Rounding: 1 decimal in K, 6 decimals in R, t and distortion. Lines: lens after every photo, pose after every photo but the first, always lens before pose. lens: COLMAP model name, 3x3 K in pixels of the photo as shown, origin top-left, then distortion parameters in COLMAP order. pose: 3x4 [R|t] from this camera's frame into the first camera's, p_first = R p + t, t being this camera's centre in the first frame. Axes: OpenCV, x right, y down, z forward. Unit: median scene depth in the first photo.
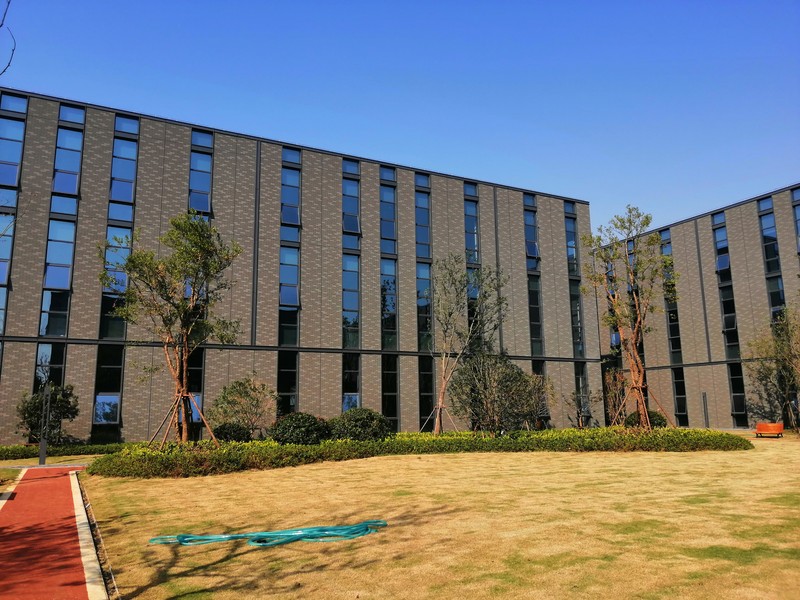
lens RADIAL K [[567.0, 0, 399.5], [0, 567.0, 321.3], [0, 0, 1]] dist [0.009376, -0.002920]
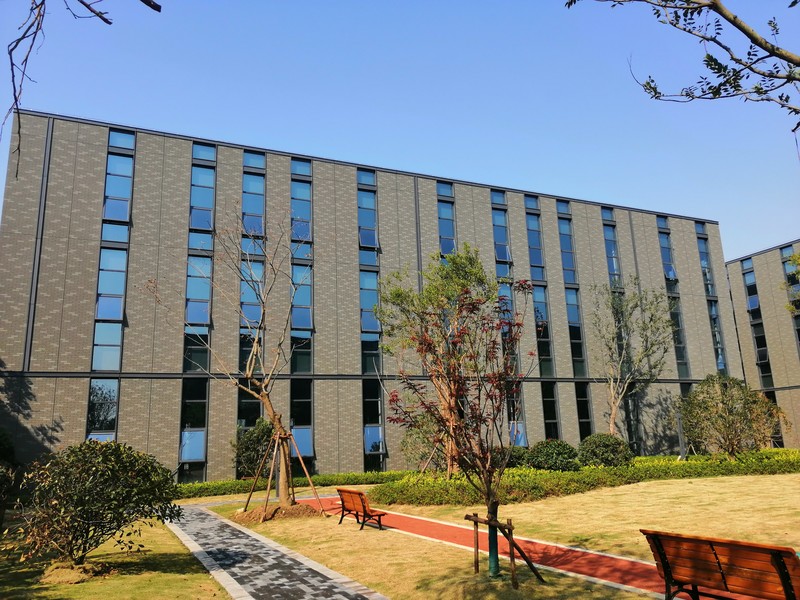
lens RADIAL K [[629.1, 0, 400.0], [0, 629.1, 300.0], [0, 0, 1]] dist [0.013809, -0.001388]
pose [[0.999528, -0.028069, -0.012457, -0.225975], [0.027167, 0.997349, -0.067503, -0.014654], [0.014318, 0.067132, 0.997641, -0.108075]]
